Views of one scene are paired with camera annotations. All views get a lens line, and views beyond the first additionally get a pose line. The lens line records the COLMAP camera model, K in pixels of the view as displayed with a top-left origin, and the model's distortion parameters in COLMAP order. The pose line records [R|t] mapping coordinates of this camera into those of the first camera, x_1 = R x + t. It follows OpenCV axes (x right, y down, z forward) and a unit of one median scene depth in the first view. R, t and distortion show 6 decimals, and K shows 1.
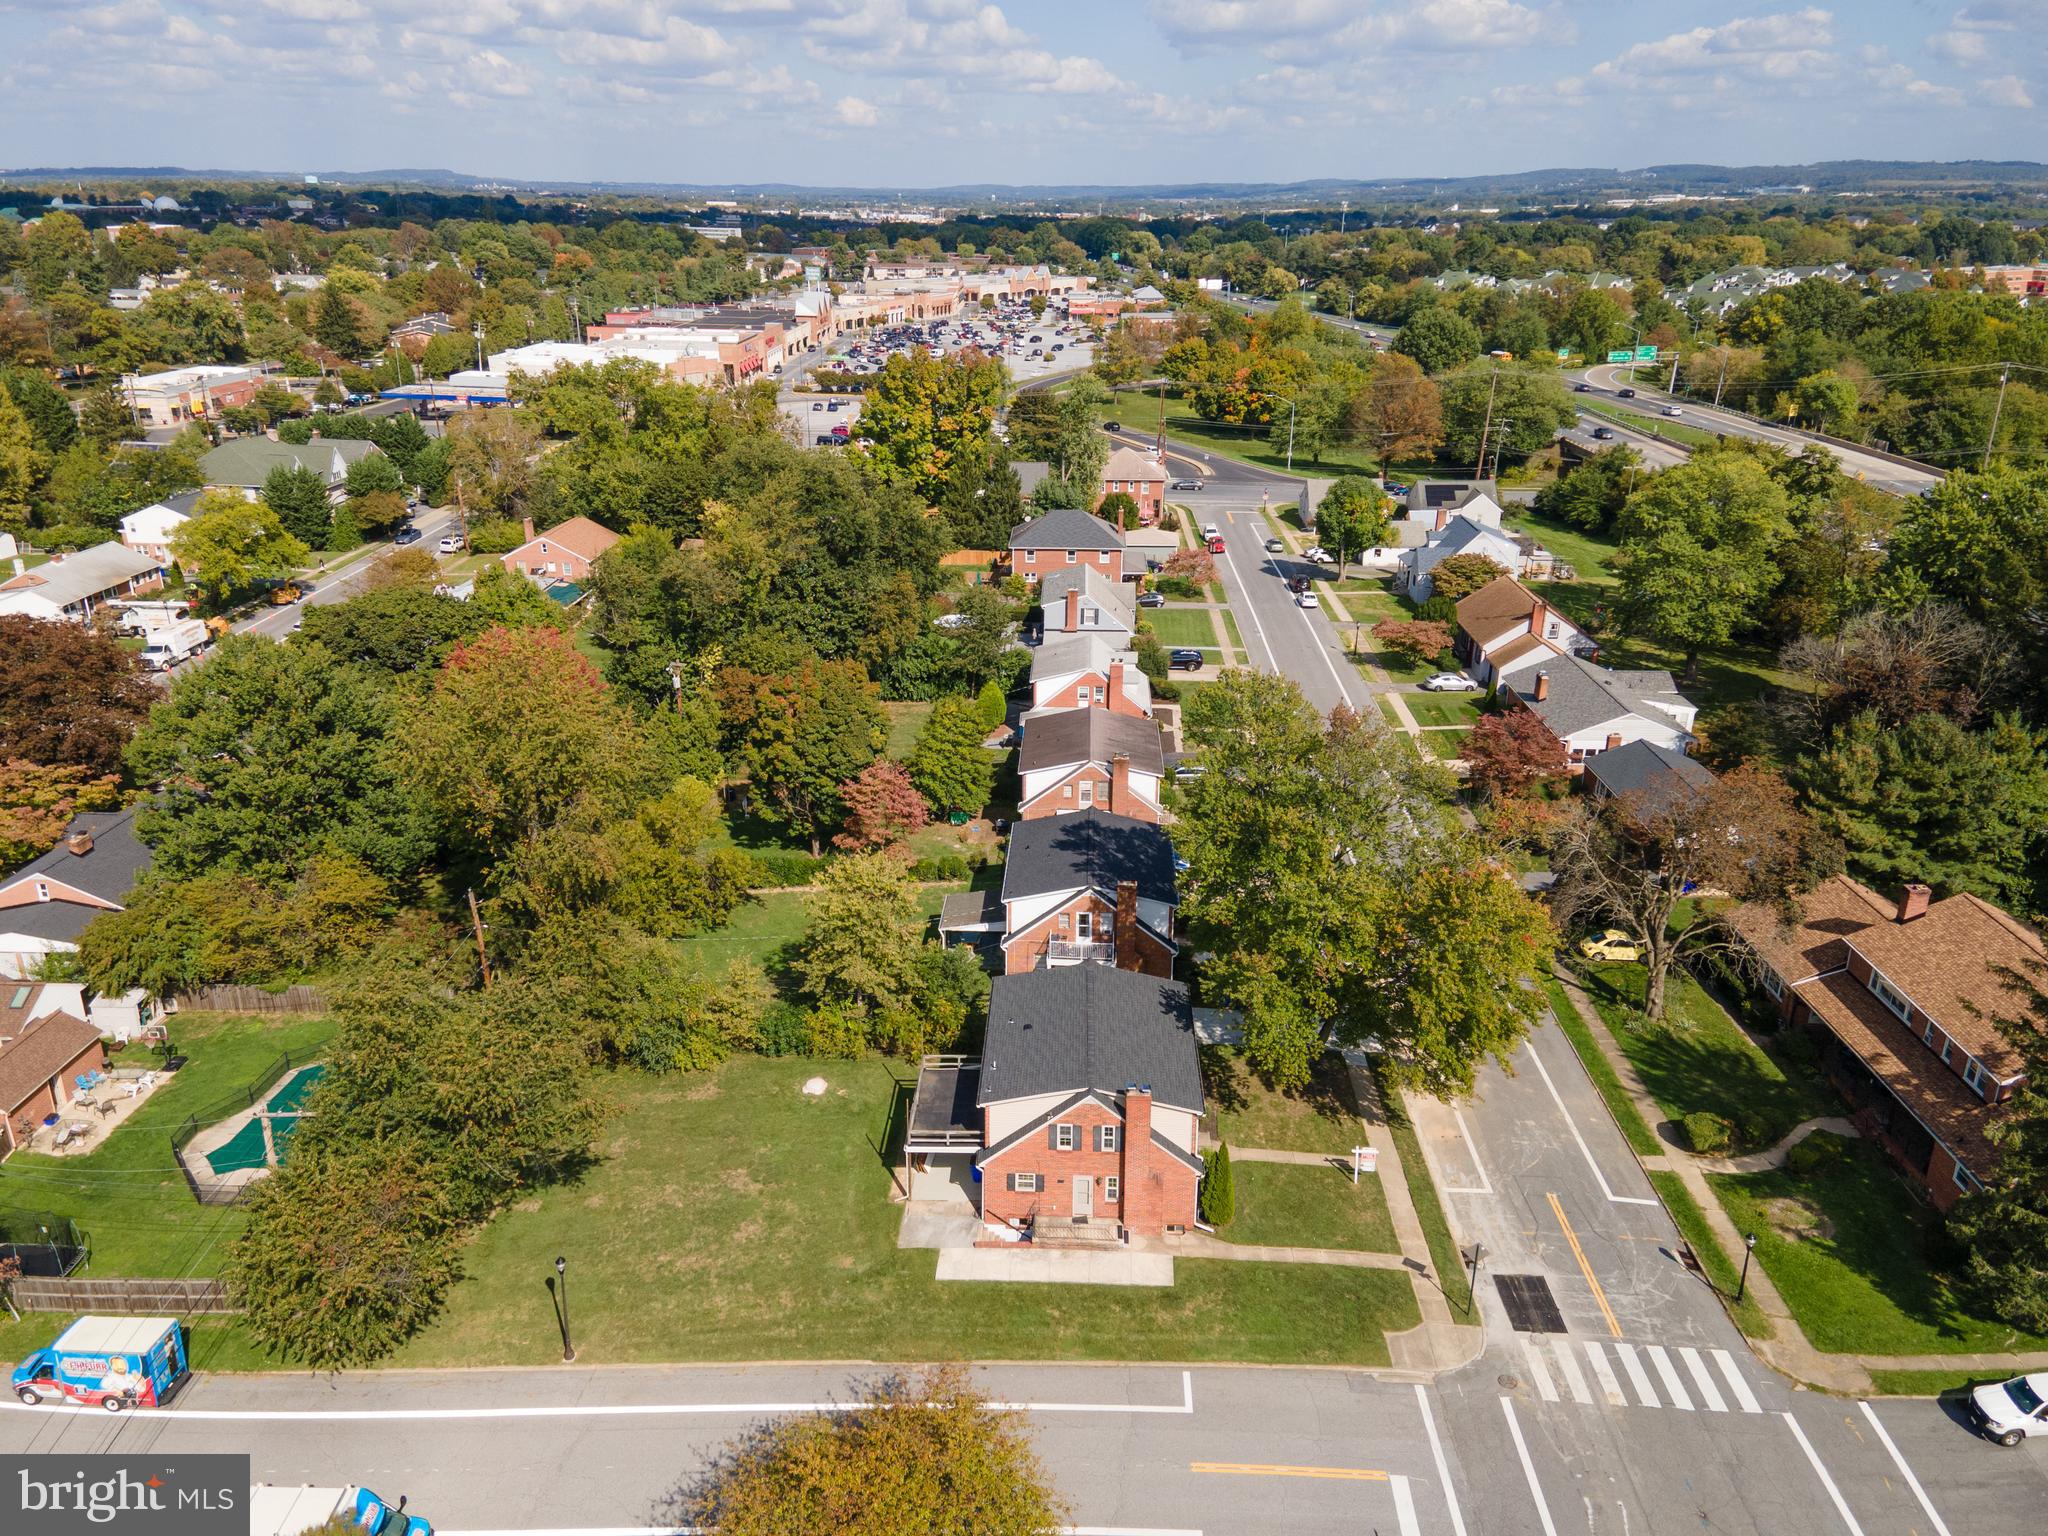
lens RADIAL K [[1431.5, 0, 1017.8], [0, 1431.5, 768.6], [0, 0, 1]] dist [0.289322, -0.286253]
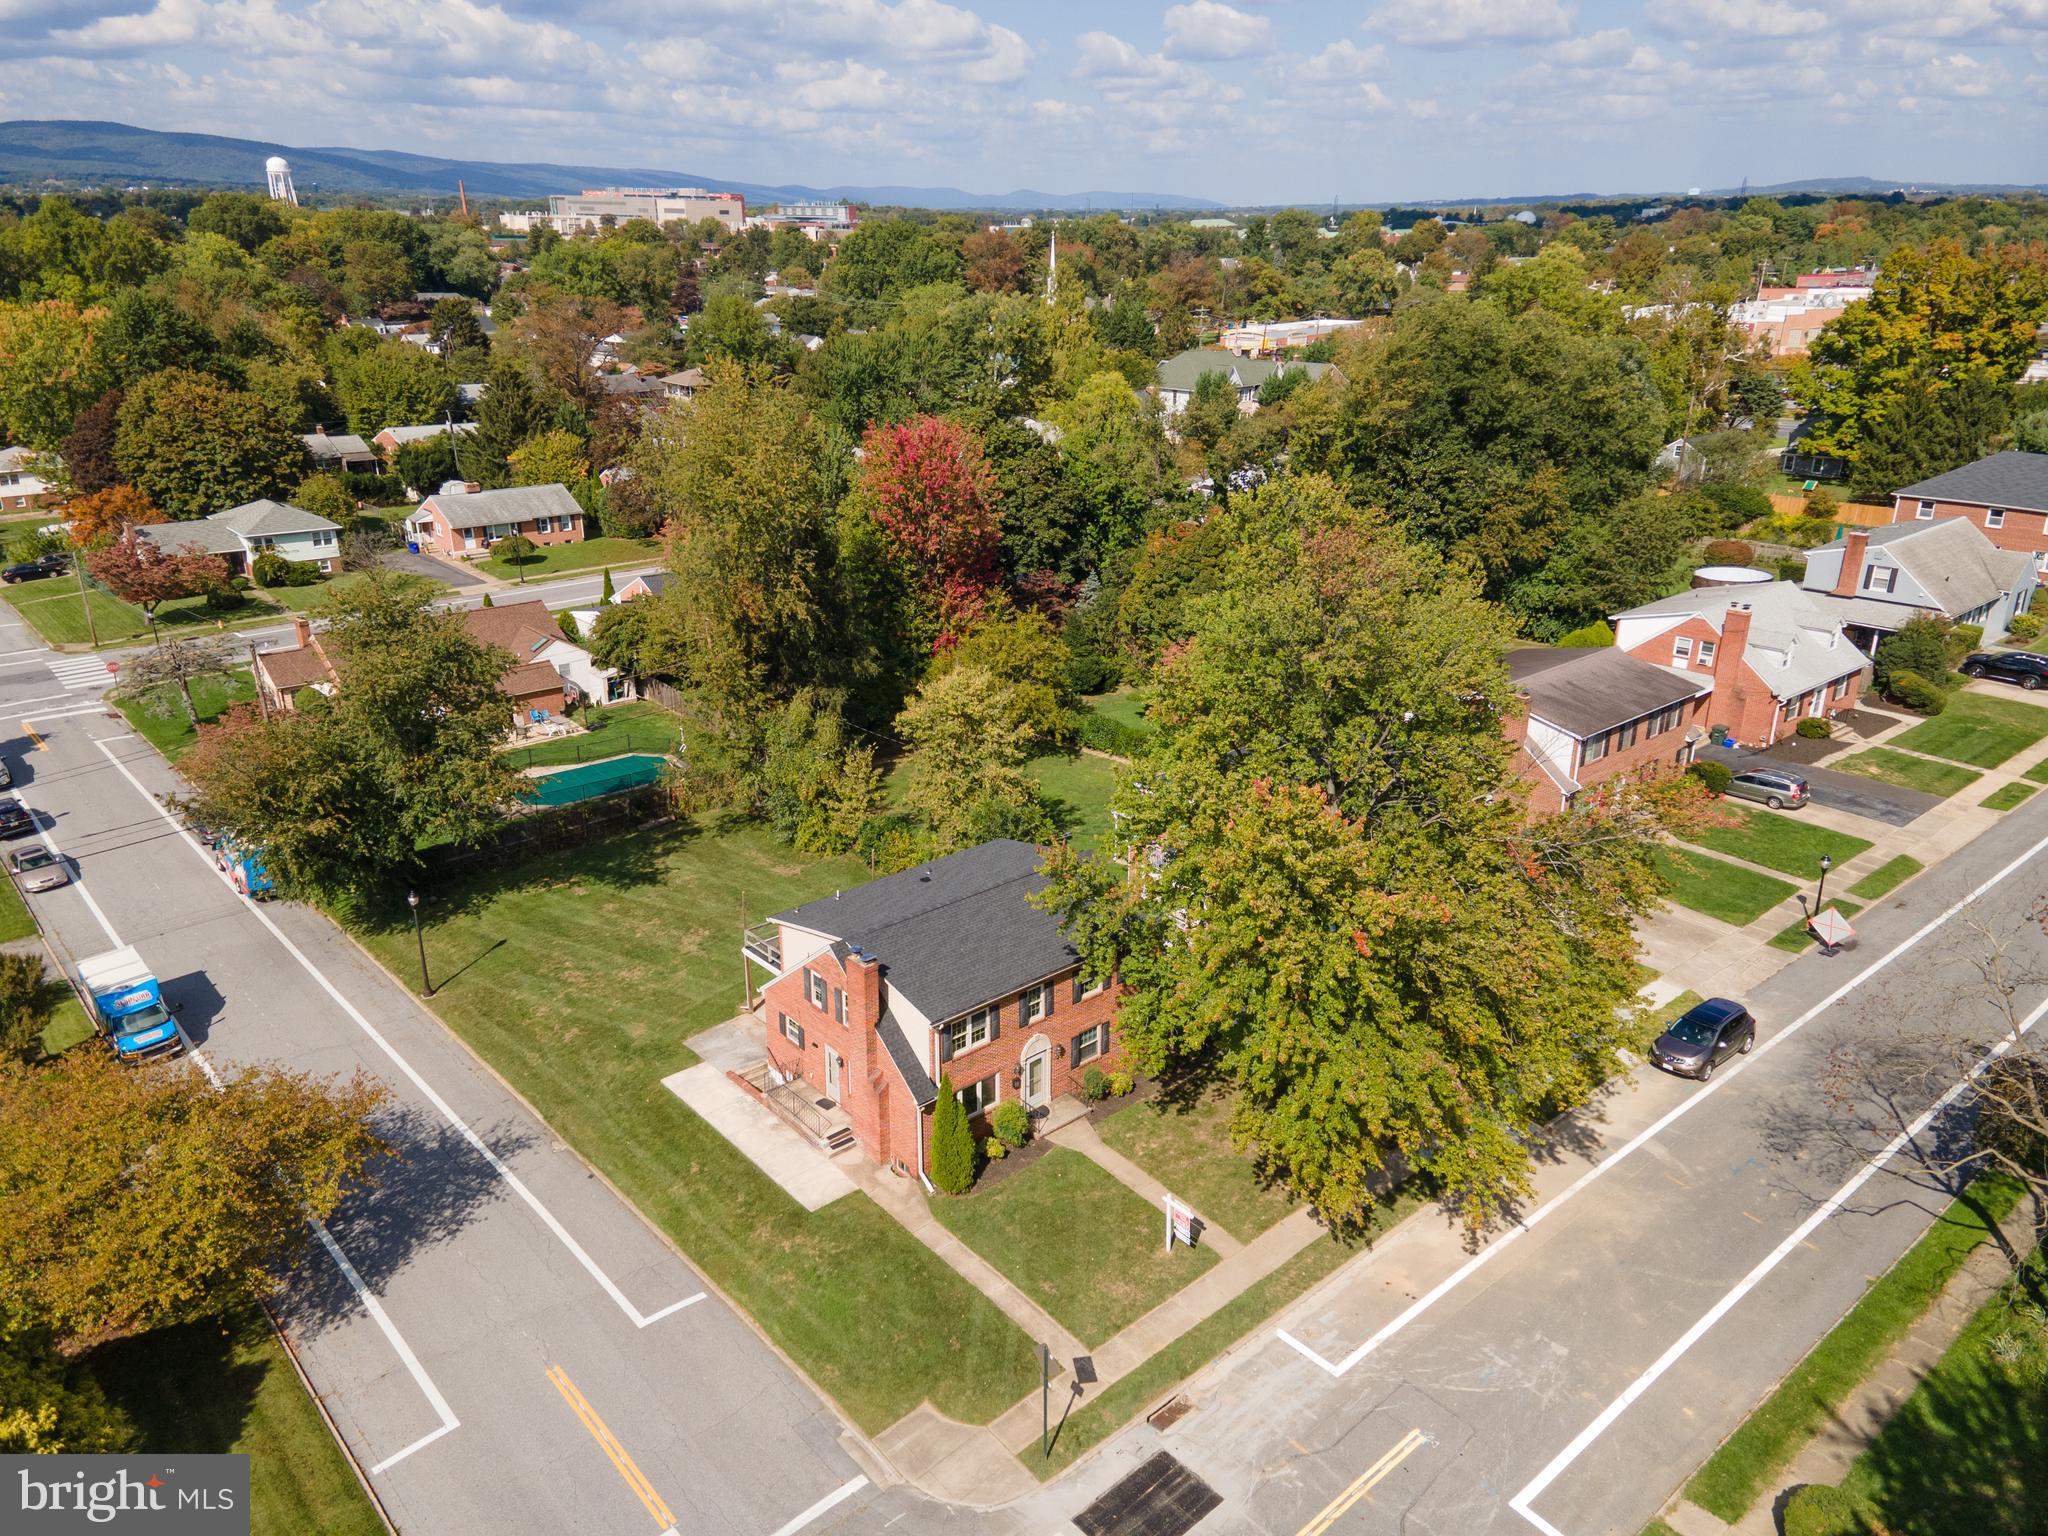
lens RADIAL K [[1431.5, 0, 1017.8], [0, 1431.5, 768.6], [0, 0, 1]] dist [0.289322, -0.286253]
pose [[0.674872, 0.249947, -0.694316, 0.562164], [-0.260361, 0.961032, 0.092893, 0.032081], [0.690478, 0.118082, 0.713650, 0.450517]]
